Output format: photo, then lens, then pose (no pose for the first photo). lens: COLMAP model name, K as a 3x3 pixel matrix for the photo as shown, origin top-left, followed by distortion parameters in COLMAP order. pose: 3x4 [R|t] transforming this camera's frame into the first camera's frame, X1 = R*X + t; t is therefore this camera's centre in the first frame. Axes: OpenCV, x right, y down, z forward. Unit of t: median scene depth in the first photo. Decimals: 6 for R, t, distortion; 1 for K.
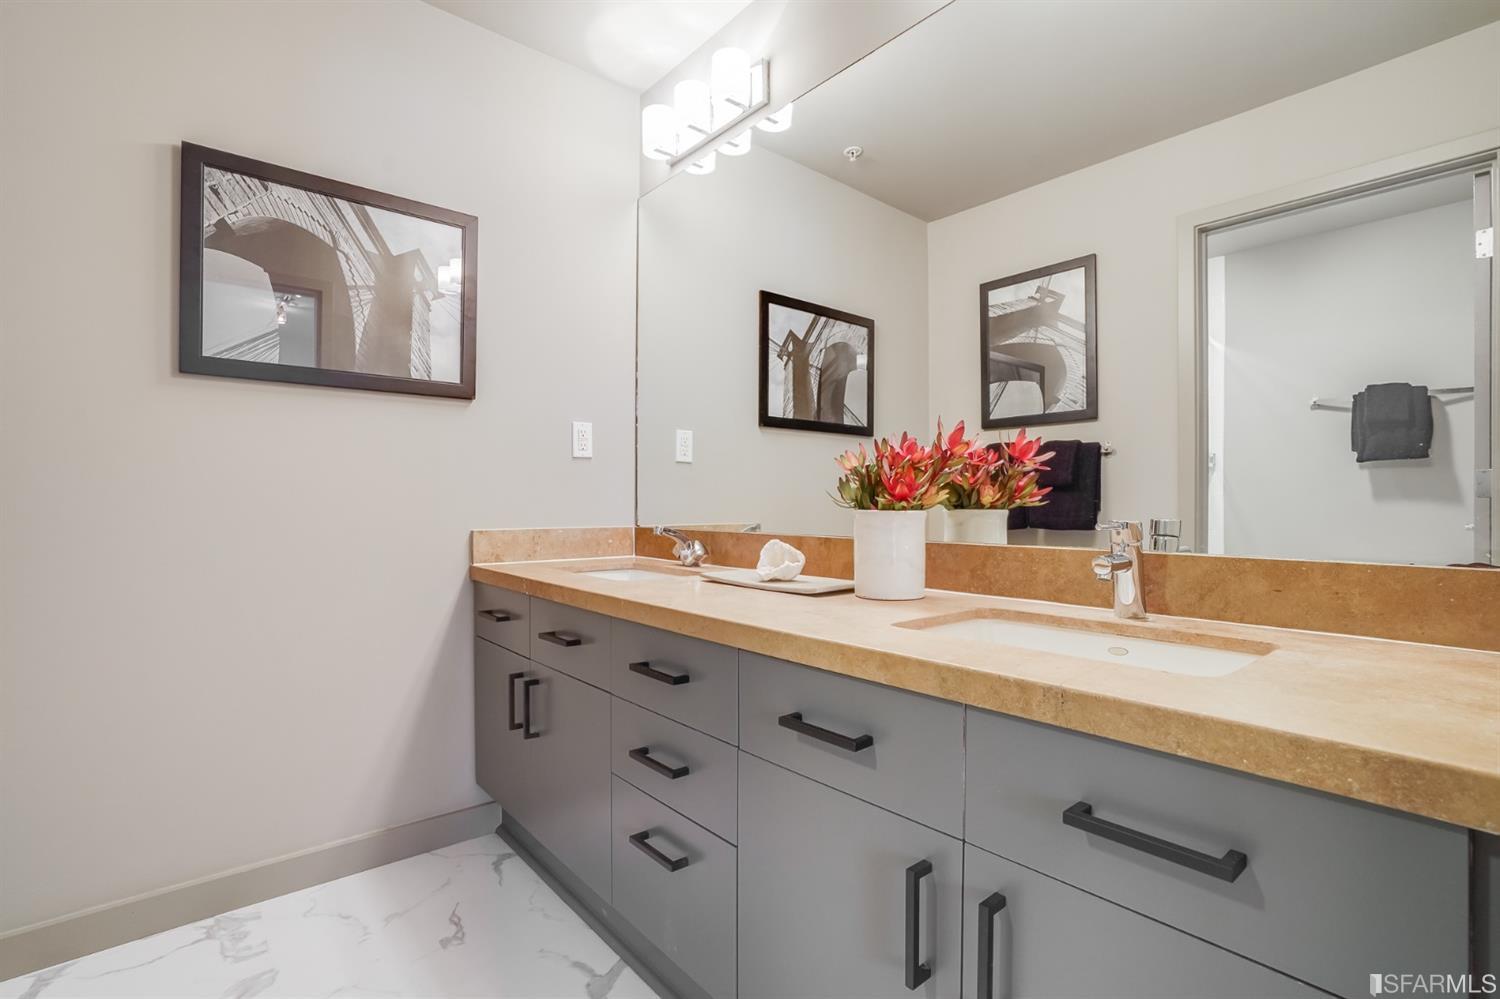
lens RADIAL K [[703.0, 0, 746.6], [0, 703.0, 504.0], [0, 0, 1]] dist [-0.025658, 0.000548]
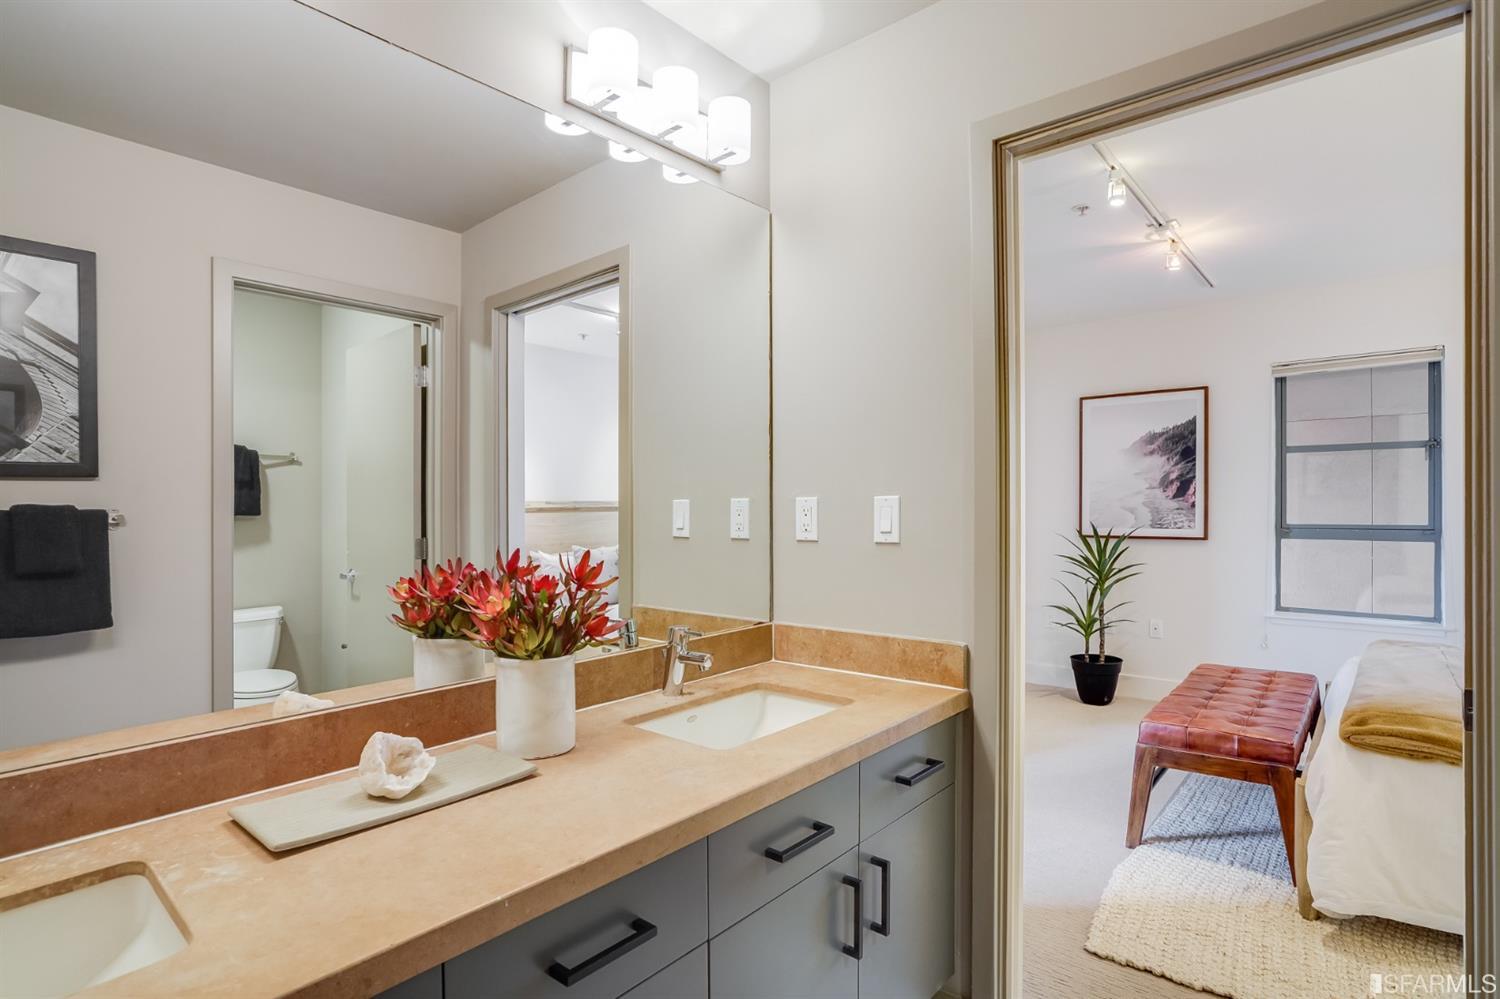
lens RADIAL K [[746.5, 0, 750.0], [0, 746.5, 499.5], [0, 0, 1]] dist [0.001427, 0.000735]
pose [[-0.161003, 0.004540, 0.986943, -0.395838], [0.003292, 0.999986, -0.004063, -0.092143], [-0.986948, 0.002594, -0.161016, 0.436554]]
